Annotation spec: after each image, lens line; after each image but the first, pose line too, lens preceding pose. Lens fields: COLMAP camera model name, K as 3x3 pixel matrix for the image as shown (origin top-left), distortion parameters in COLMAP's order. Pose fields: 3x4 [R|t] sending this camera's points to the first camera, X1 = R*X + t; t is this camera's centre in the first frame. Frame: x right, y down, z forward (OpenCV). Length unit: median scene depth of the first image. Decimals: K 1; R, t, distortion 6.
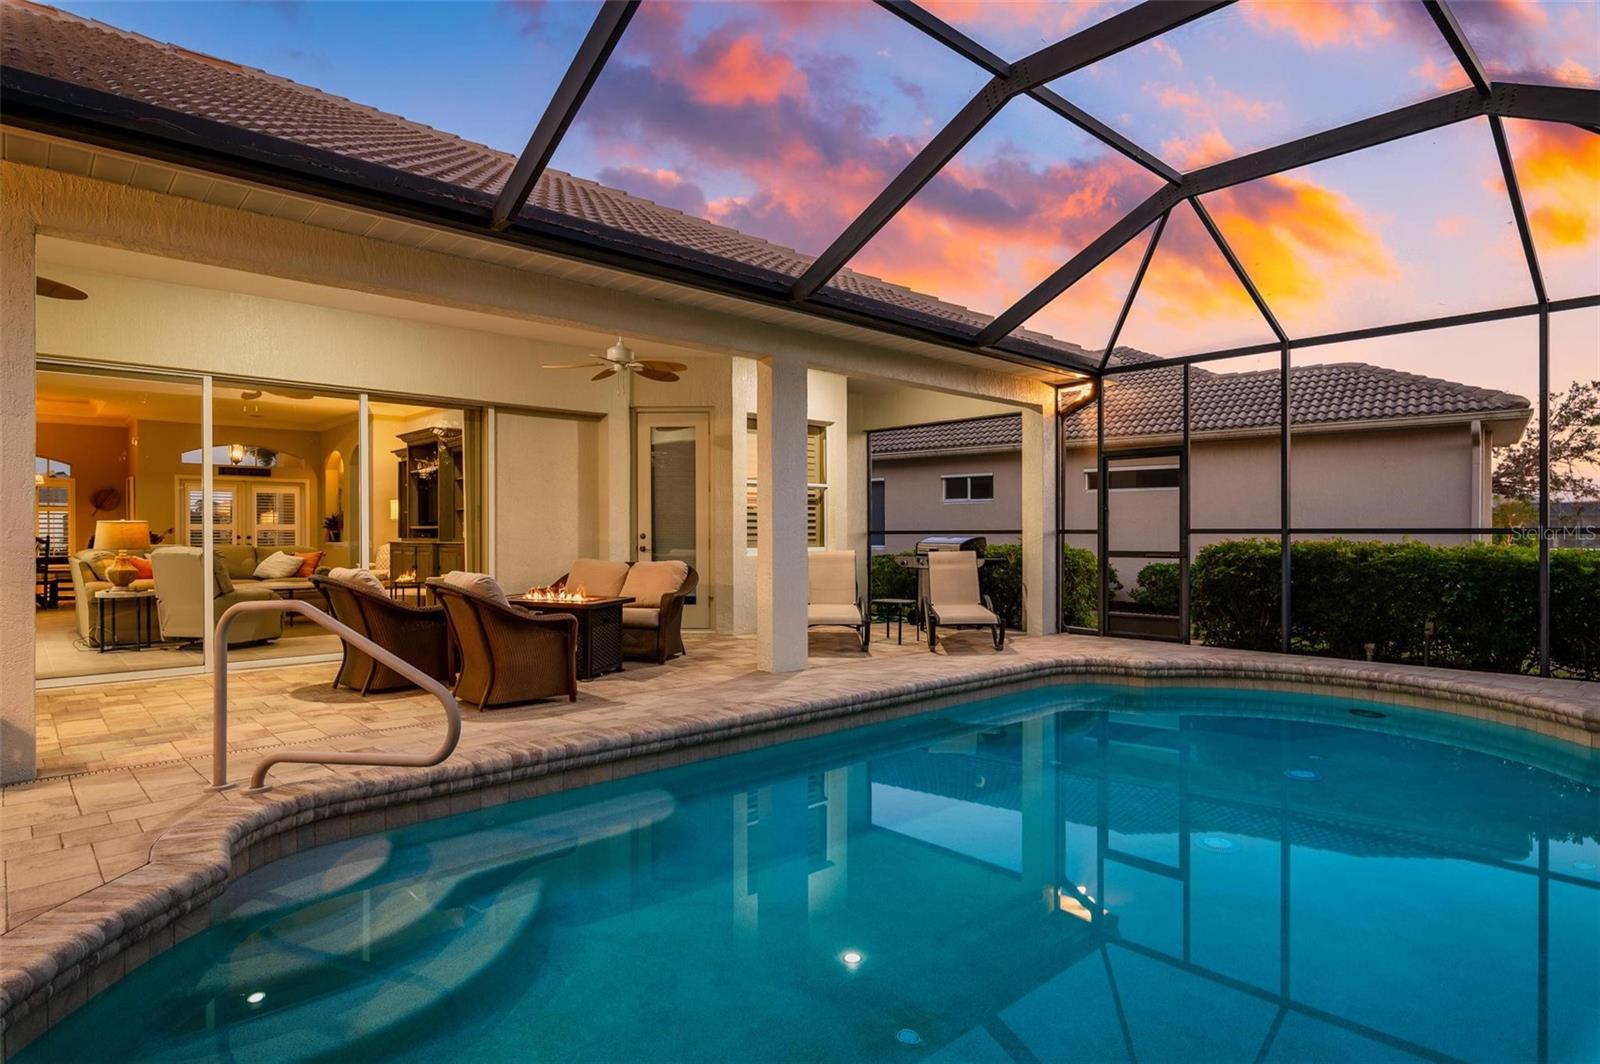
lens RADIAL K [[902.2, 0, 804.8], [0, 902.2, 552.7], [0, 0, 1]] dist [0.058599, -0.000368]
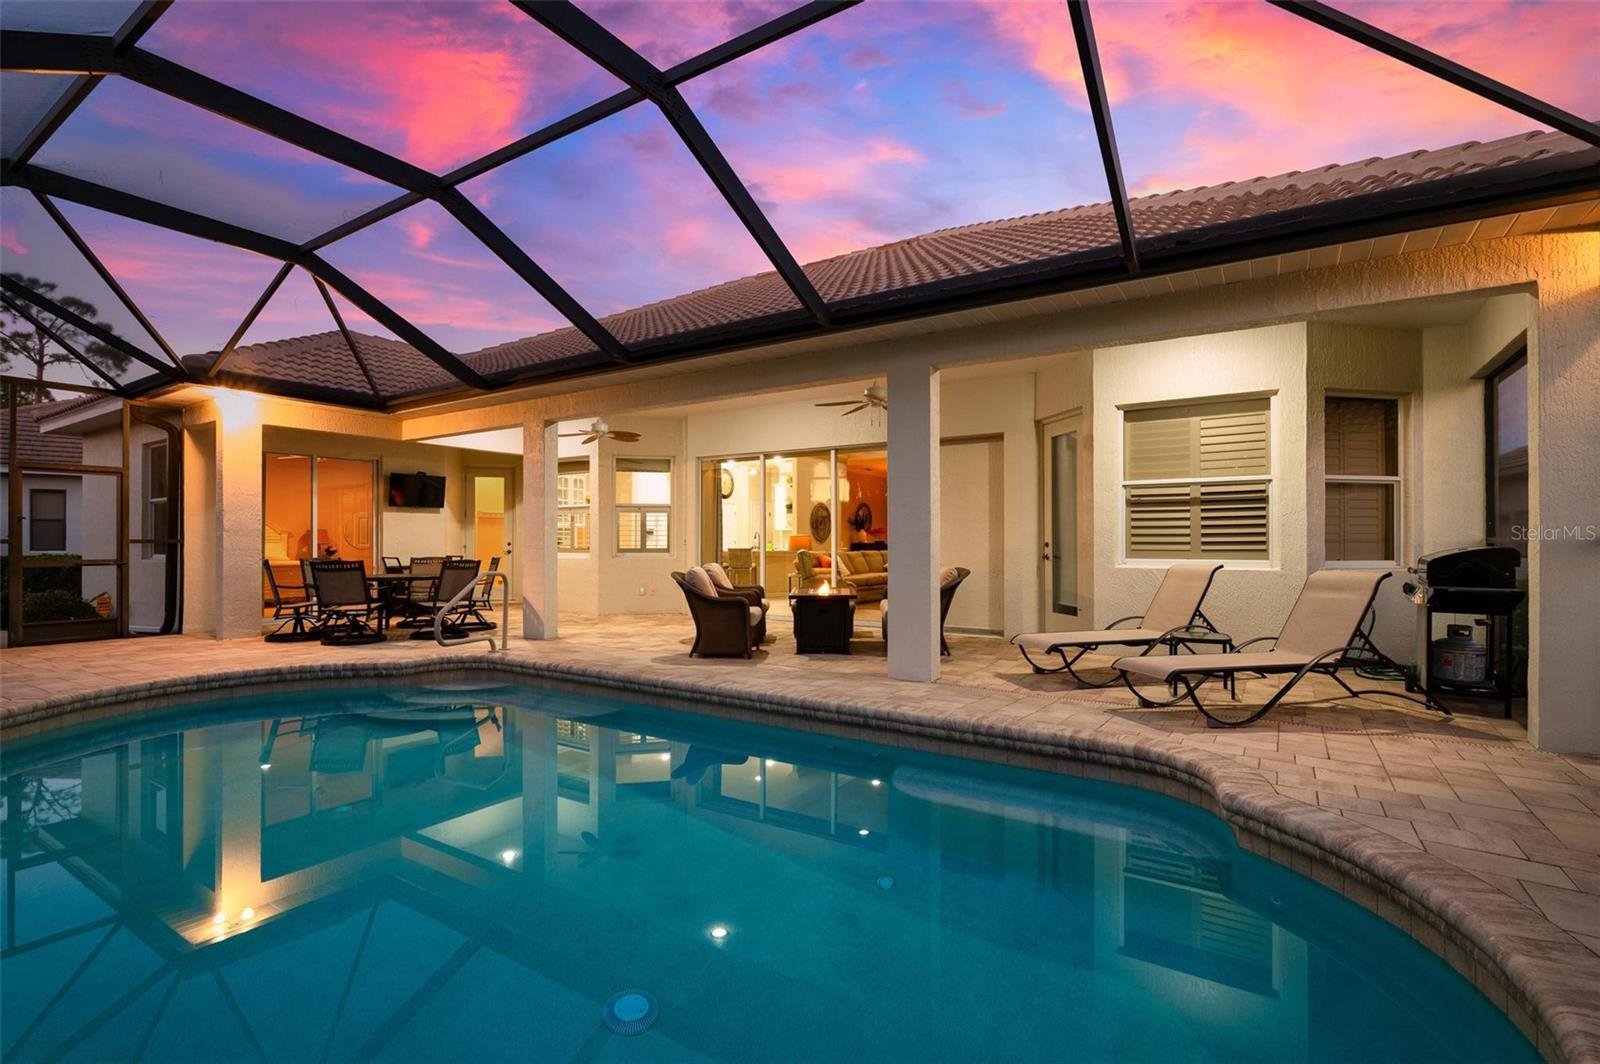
lens RADIAL K [[730.2, 0, 800.0], [0, 730.2, 532.0], [0, 0, 1]] dist [-0.000919, -0.007011]
pose [[0.241560, -0.009926, -0.970335, 0.669556], [-0.015626, 0.999778, -0.014117, -0.016274], [0.970260, 0.018572, 0.241352, 0.613984]]
